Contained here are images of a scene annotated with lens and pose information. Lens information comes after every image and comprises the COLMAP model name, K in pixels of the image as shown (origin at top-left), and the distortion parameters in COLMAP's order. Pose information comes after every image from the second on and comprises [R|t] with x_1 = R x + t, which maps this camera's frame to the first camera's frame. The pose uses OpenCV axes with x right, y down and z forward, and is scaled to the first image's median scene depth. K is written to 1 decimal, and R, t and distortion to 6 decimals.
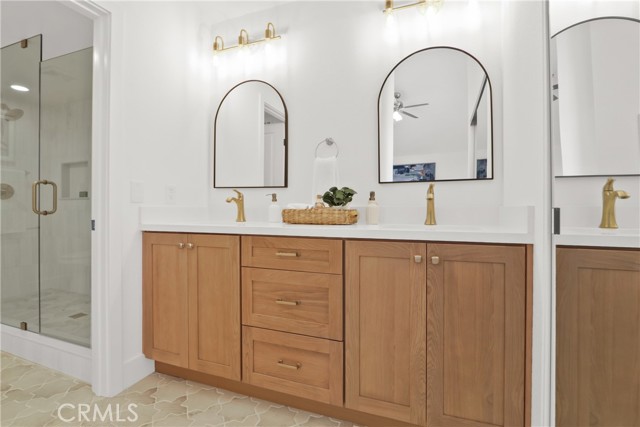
lens RADIAL K [[296.5, 0, 320.0], [0, 296.5, 208.5], [0, 0, 1]] dist [-0.018657, 0.002597]
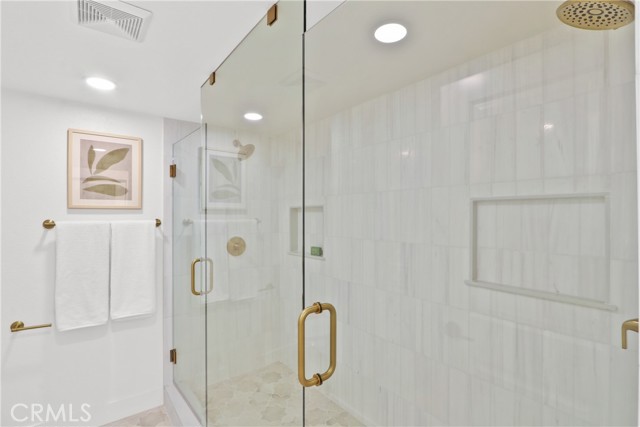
lens RADIAL K [[296.5, 0, 320.7], [0, 296.5, 215.5], [0, 0, 1]] dist [-0.018657, 0.002597]
pose [[0.859776, -0.002424, -0.510665, -0.451894], [-0.003576, 0.999936, -0.010767, -0.136554], [0.510659, 0.011083, 0.859712, 0.398214]]
